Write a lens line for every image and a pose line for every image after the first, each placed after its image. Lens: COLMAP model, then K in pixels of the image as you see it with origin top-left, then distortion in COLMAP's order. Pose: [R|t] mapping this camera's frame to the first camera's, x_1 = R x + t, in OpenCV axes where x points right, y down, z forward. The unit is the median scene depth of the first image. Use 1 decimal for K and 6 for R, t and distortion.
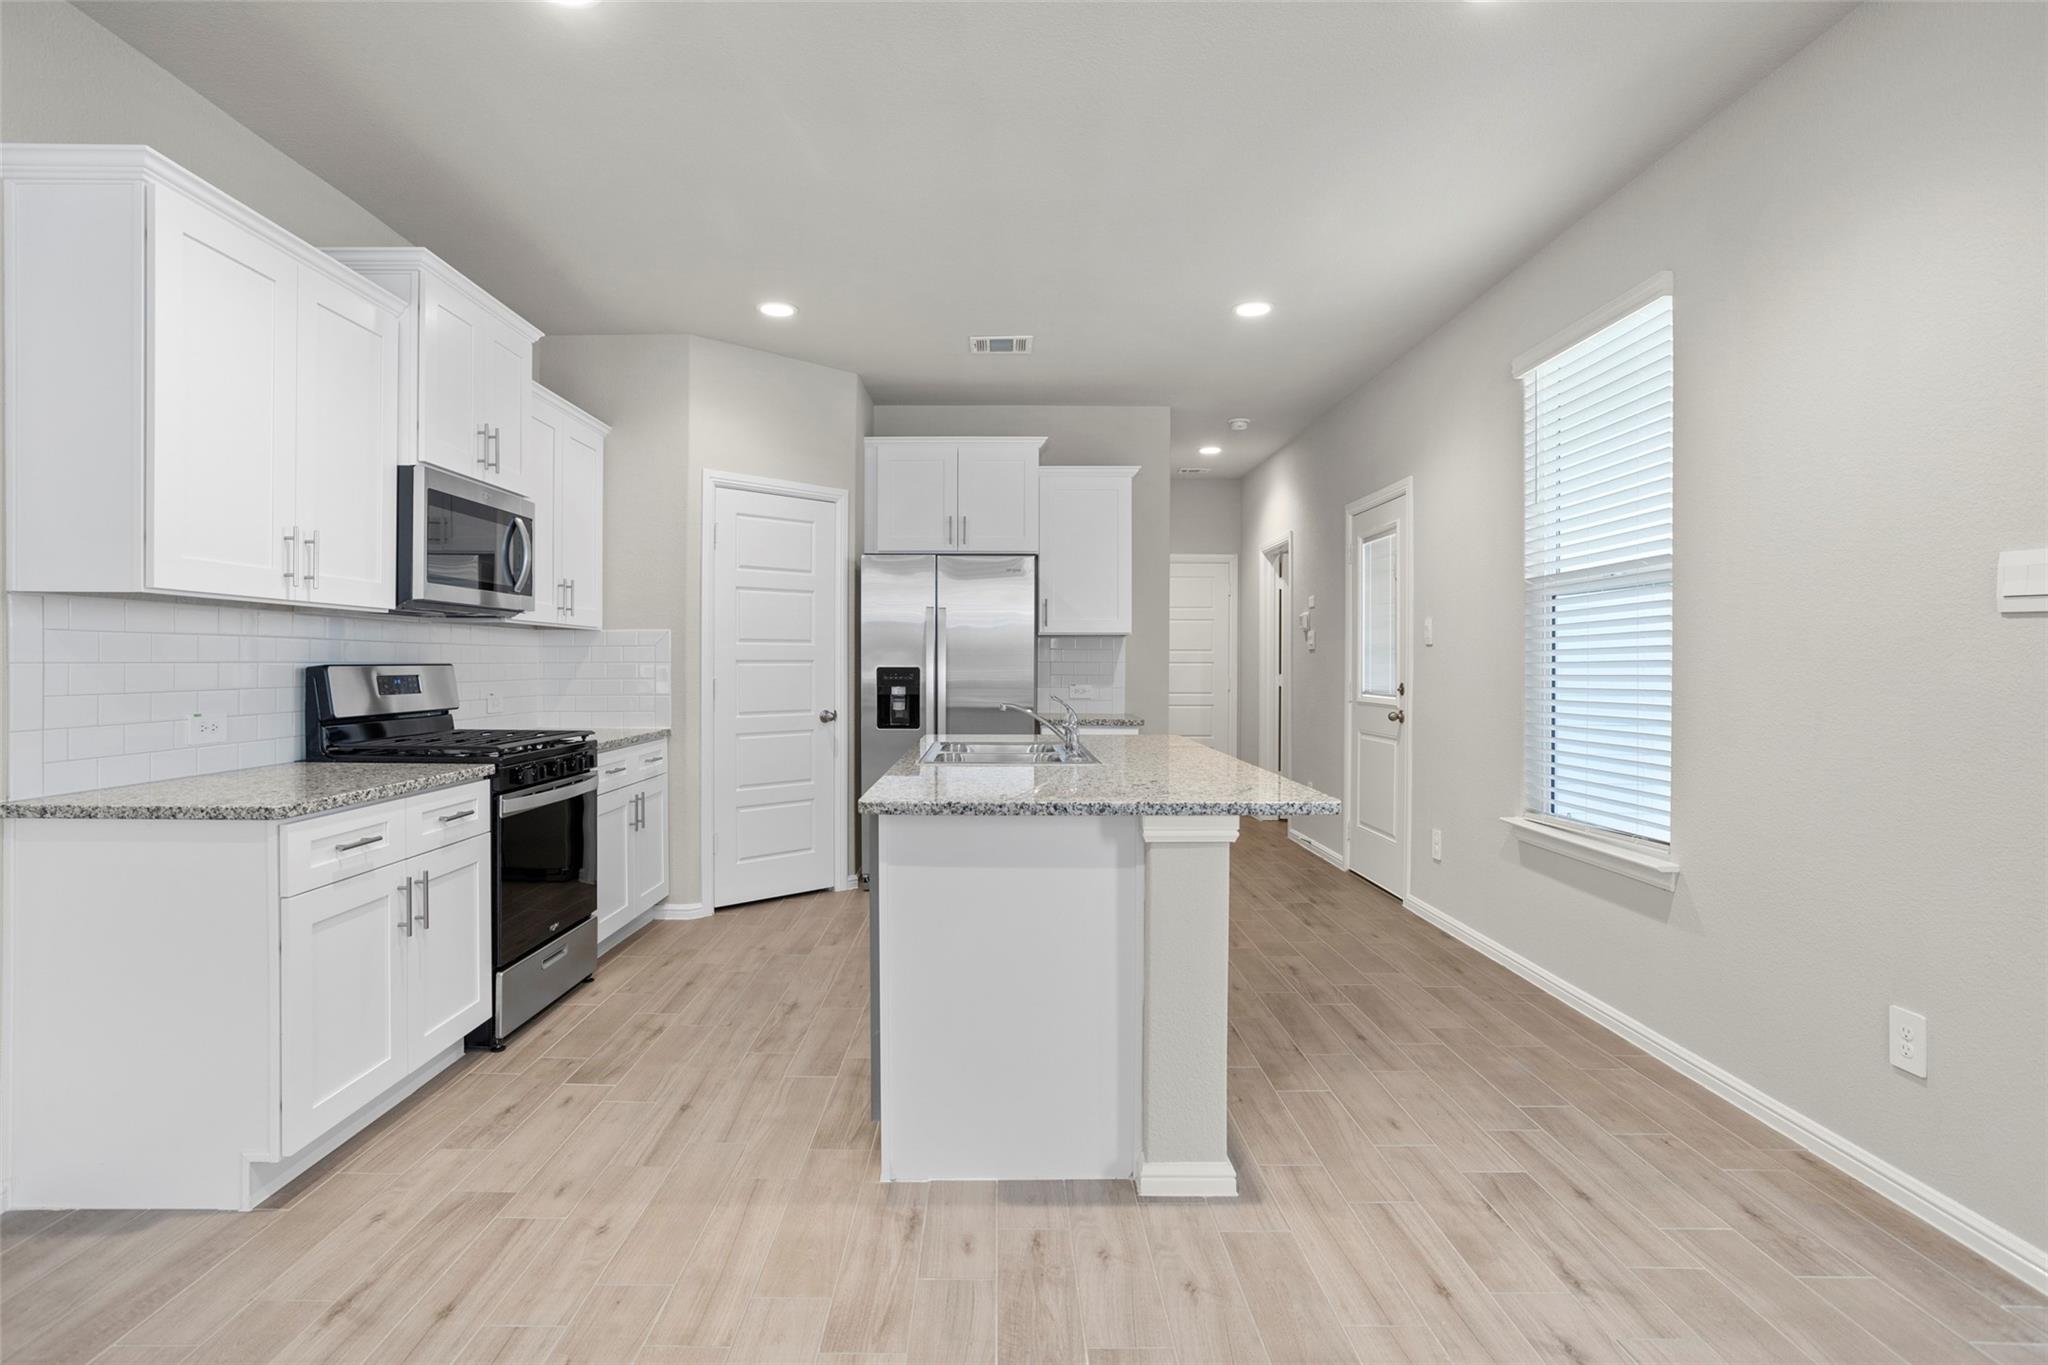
lens RADIAL K [[1030.8, 0, 990.4], [0, 1030.8, 670.3], [0, 0, 1]] dist [-0.059642, 0.034294]
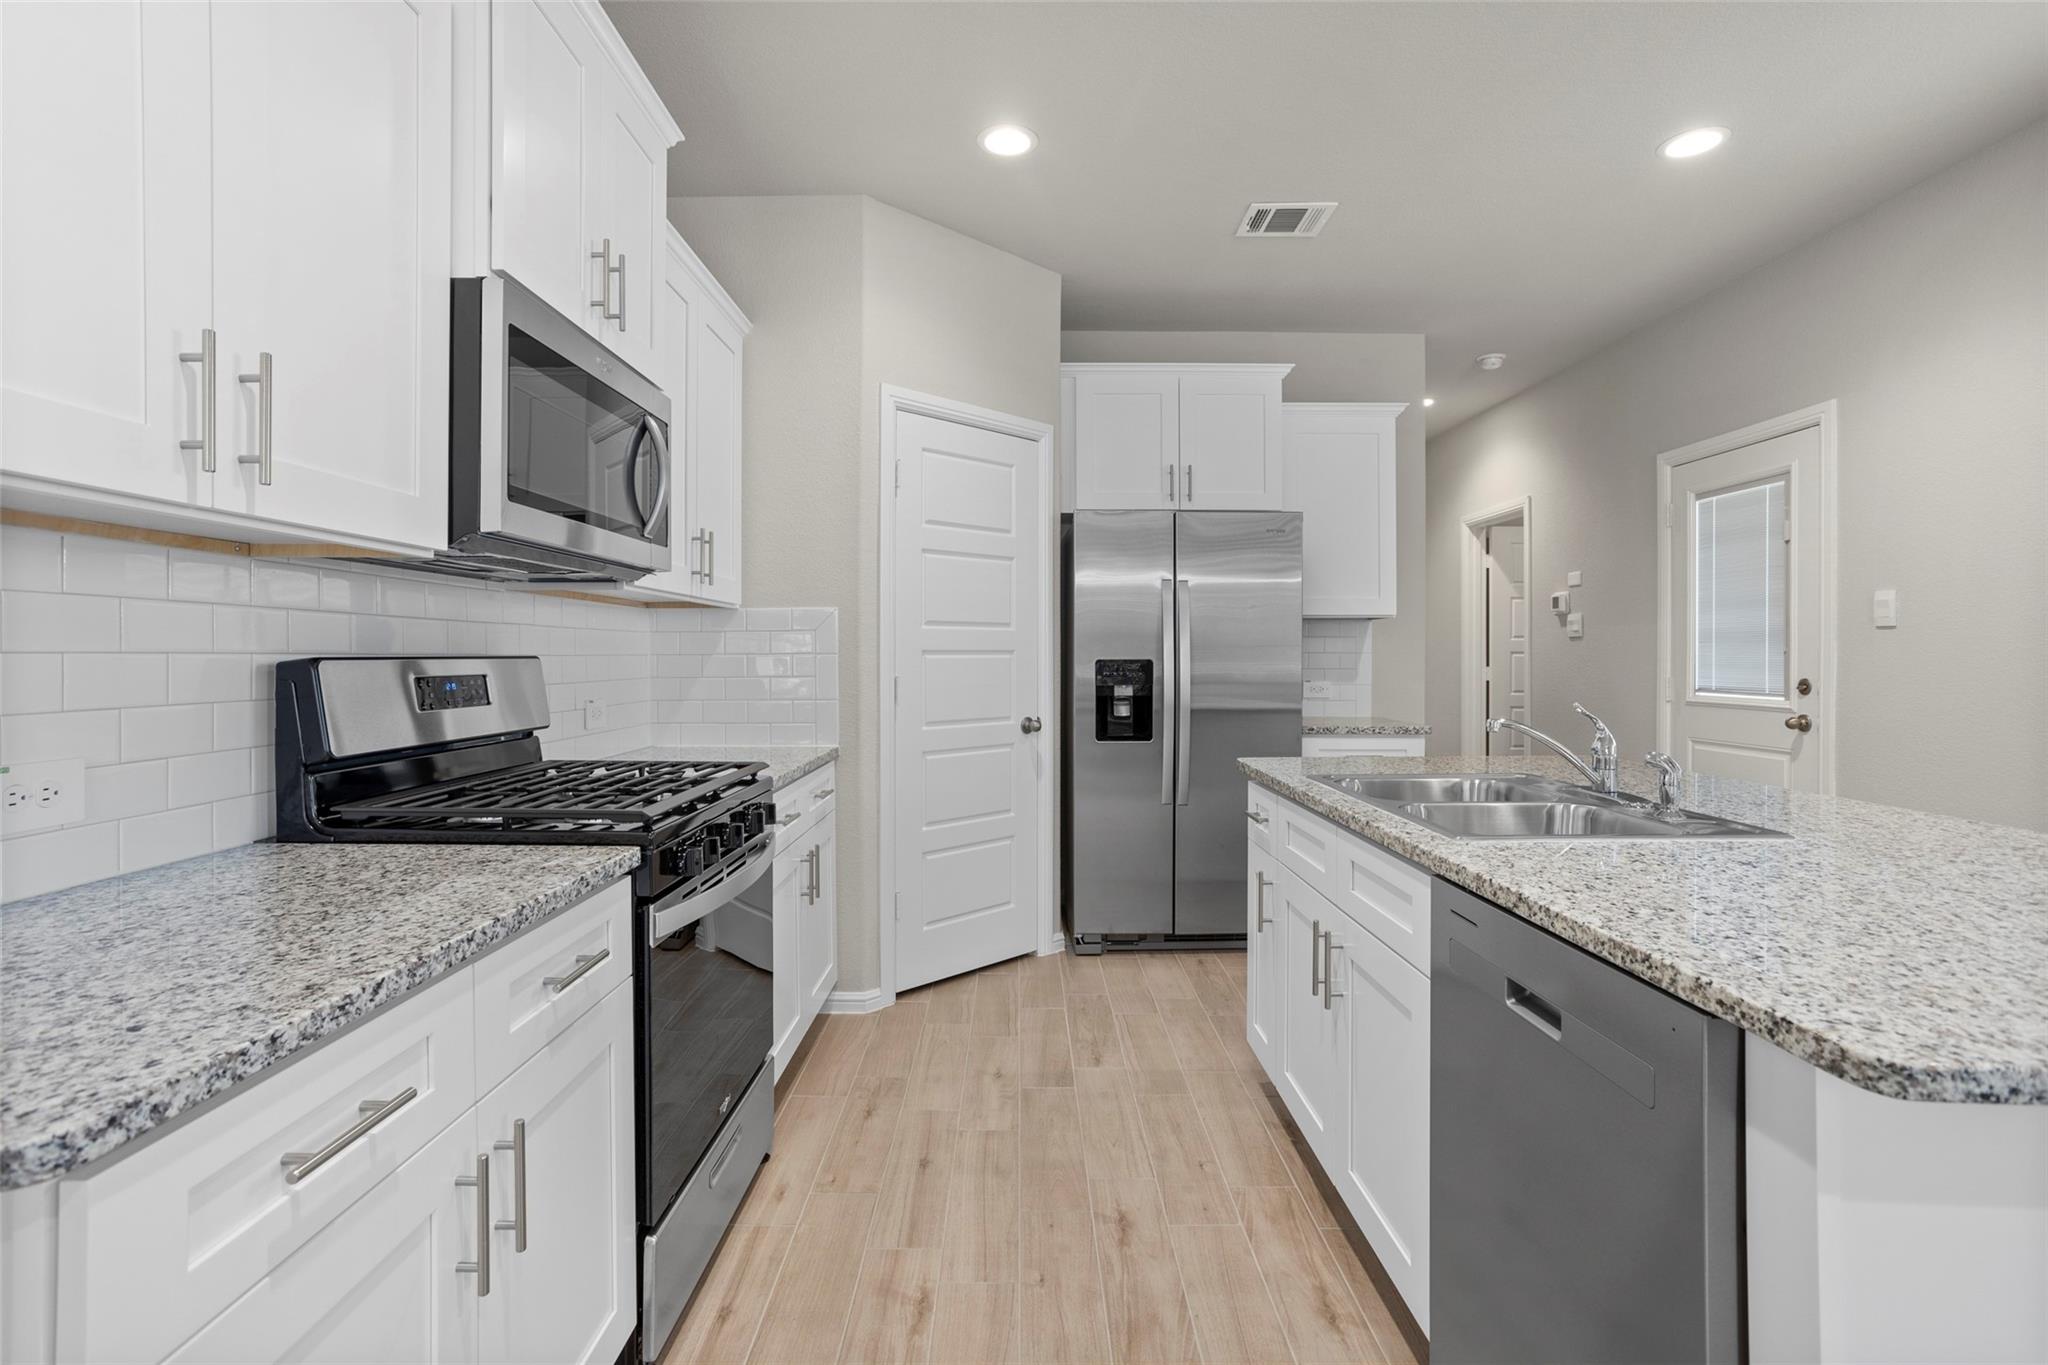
lens RADIAL K [[971.4, 0, 1021.0], [0, 971.4, 663.2], [0, 0, 1]] dist [-0.040642, 0.019799]
pose [[0.999968, -0.003047, 0.007452, -0.244029], [0.003044, 0.999995, 0.000377, -0.001320], [-0.007453, -0.000354, 0.999972, 0.415945]]
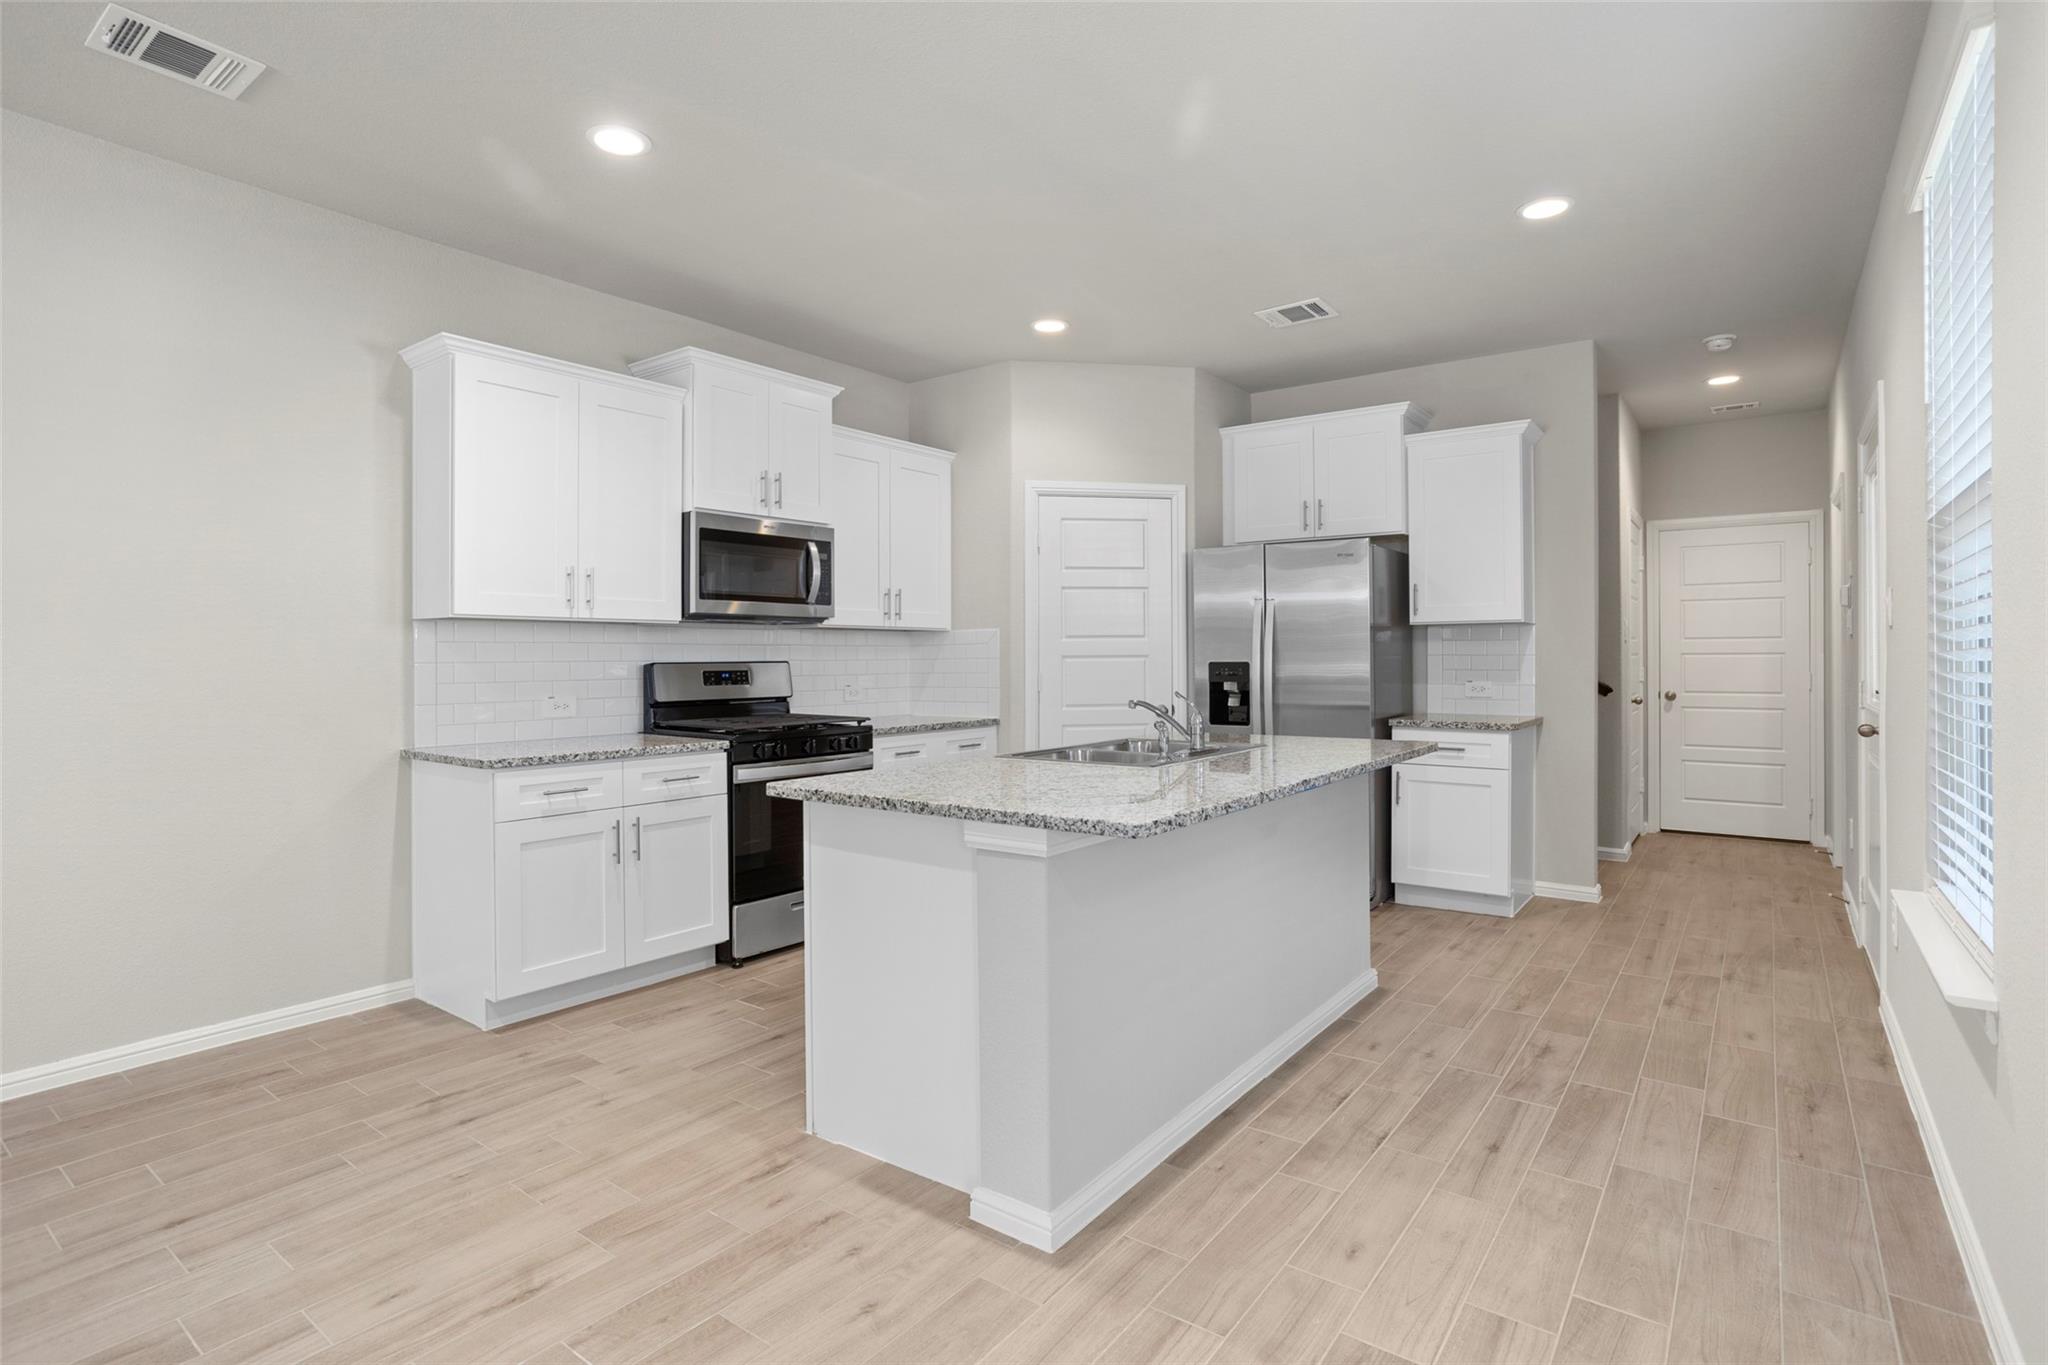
lens RADIAL K [[1010.9, 0, 1019.9], [0, 1010.9, 661.2], [0, 0, 1]] dist [-0.055946, 0.031041]
pose [[0.805511, -0.003962, -0.592567, 0.452603], [0.002060, 0.999990, -0.003885, -0.000754], [0.592577, 0.001908, 0.805512, 0.167824]]
